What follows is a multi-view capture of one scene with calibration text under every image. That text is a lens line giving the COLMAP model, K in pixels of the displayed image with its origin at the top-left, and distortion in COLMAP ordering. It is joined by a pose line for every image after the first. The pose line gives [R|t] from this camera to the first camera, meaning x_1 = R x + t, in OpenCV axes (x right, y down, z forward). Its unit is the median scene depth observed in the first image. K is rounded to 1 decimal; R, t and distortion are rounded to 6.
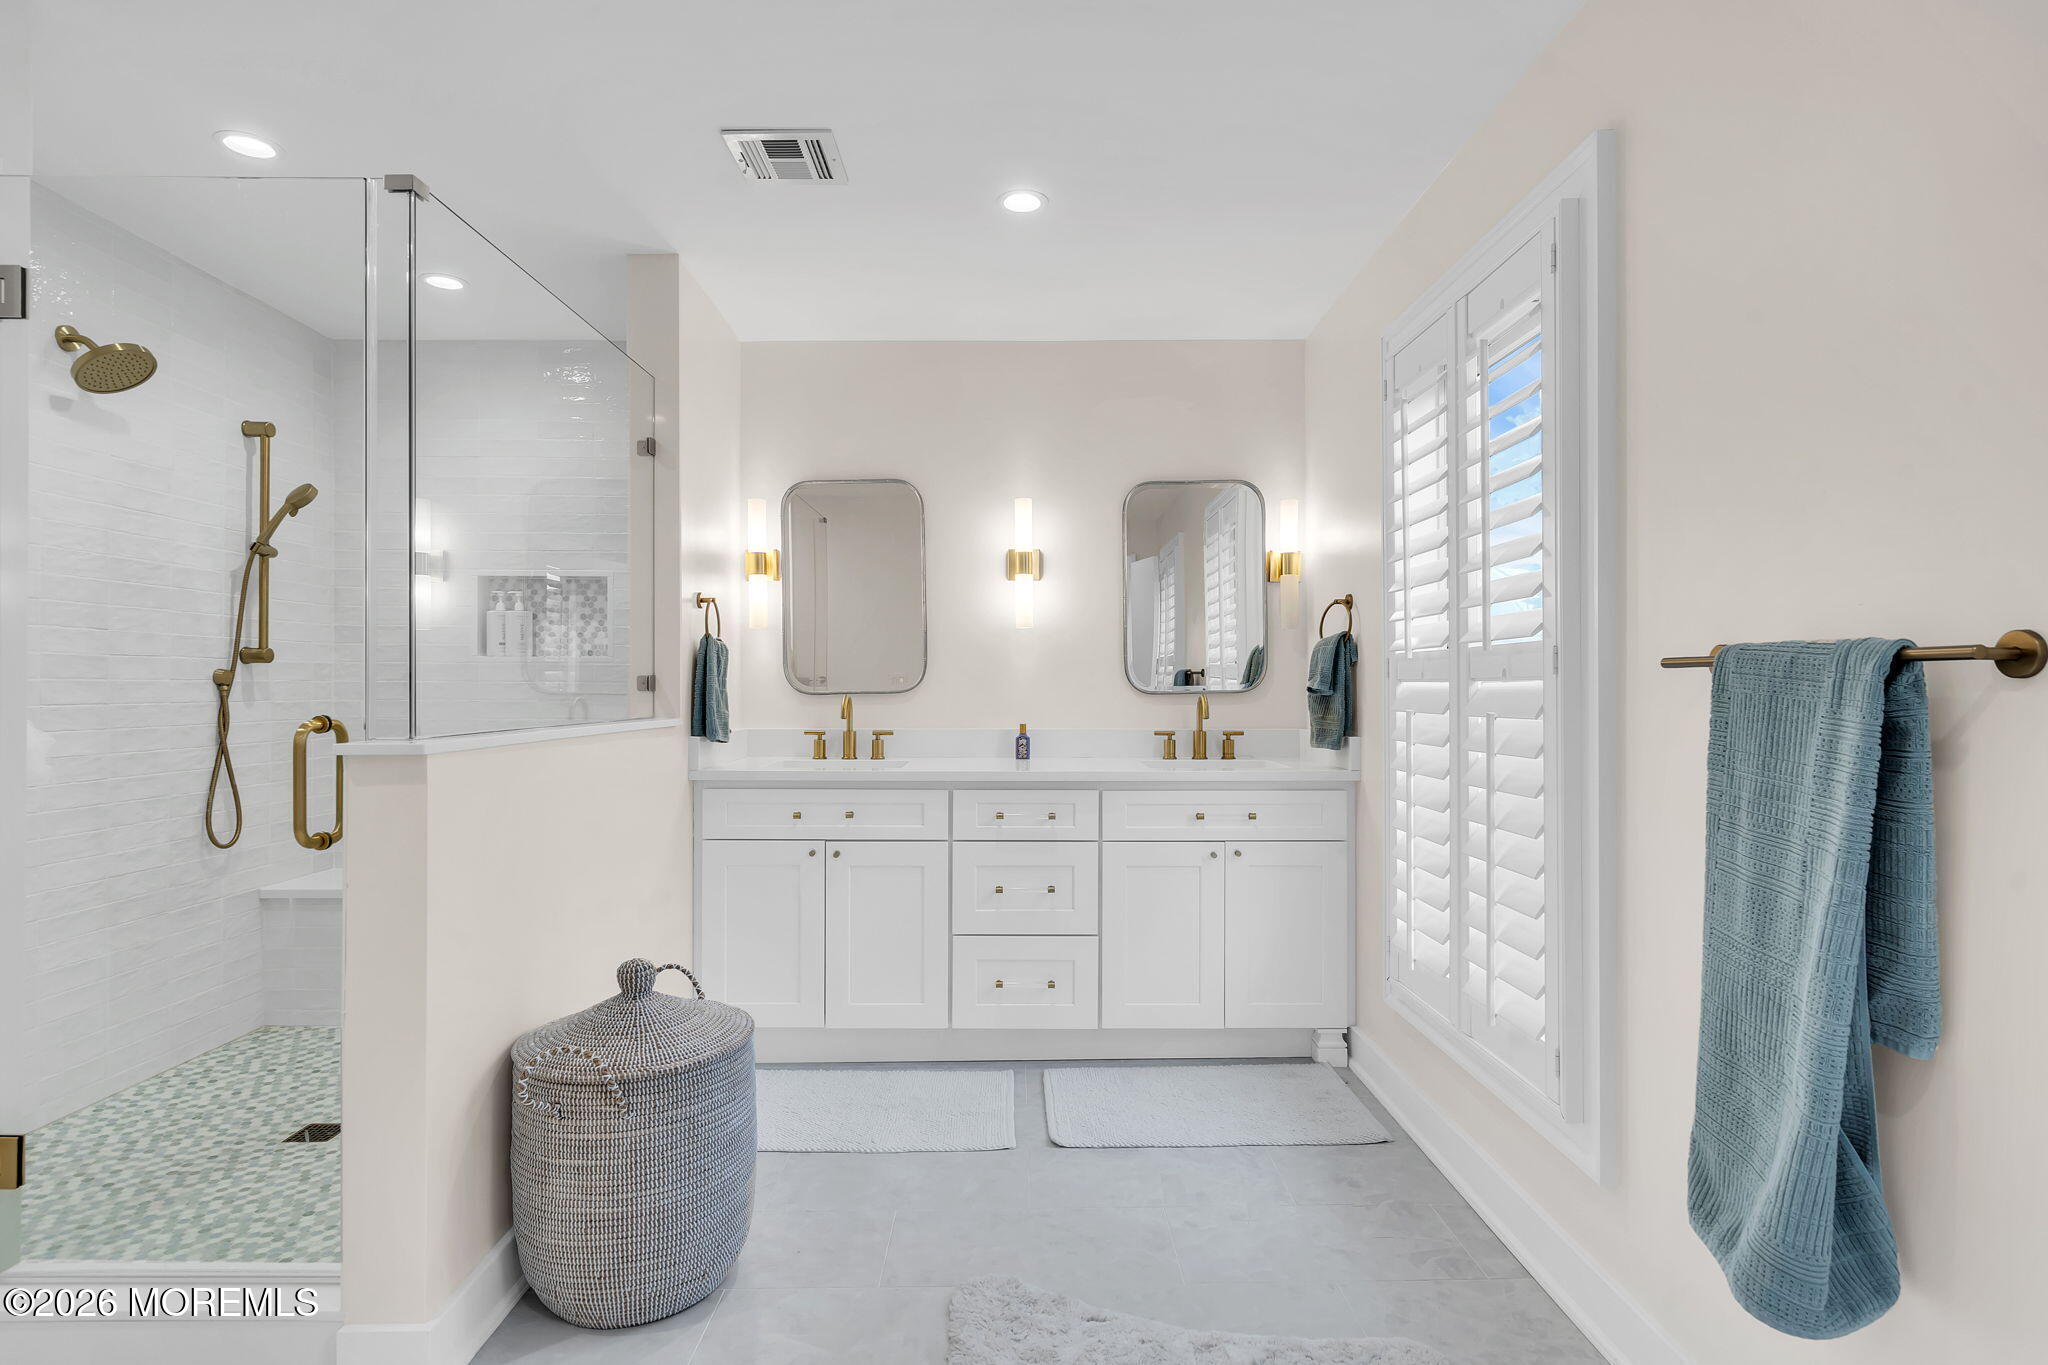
lens RADIAL K [[1068.4, 0, 1023.5], [0, 1068.4, 708.0], [0, 0, 1]] dist [0.003906, 0.000755]
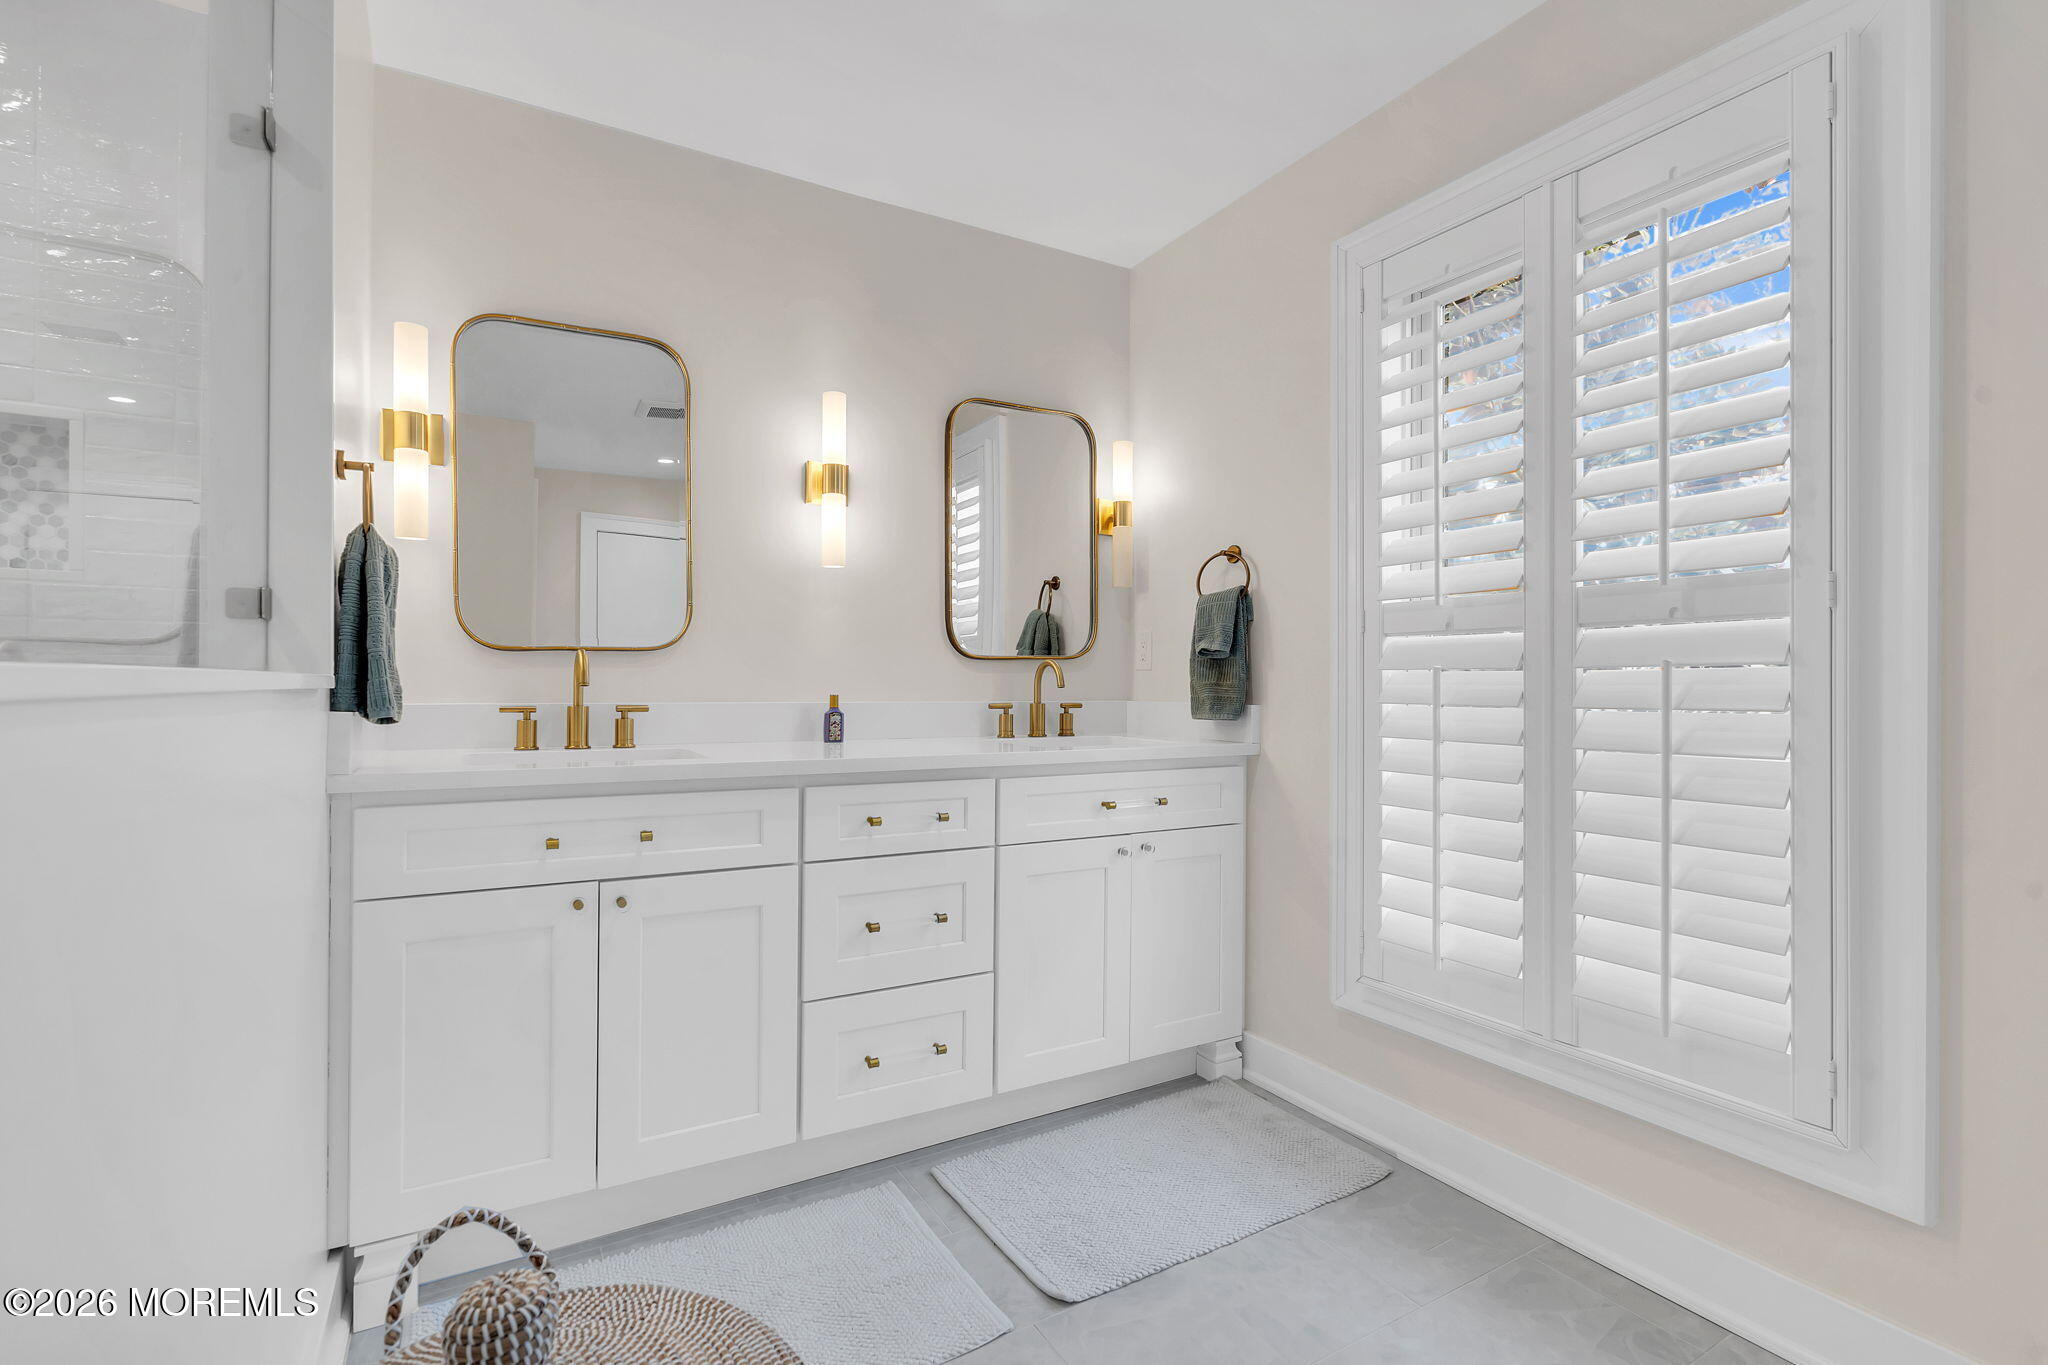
lens RADIAL K [[949.8, 0, 1030.7], [0, 949.8, 700.5], [0, 0, 1]] dist [-0.000895, 0.001632]
pose [[0.870497, -0.004747, 0.492152, -0.233922], [0.005605, 0.999984, -0.000269, 0.022123], [-0.492143, 0.002993, 0.870509, 0.400817]]
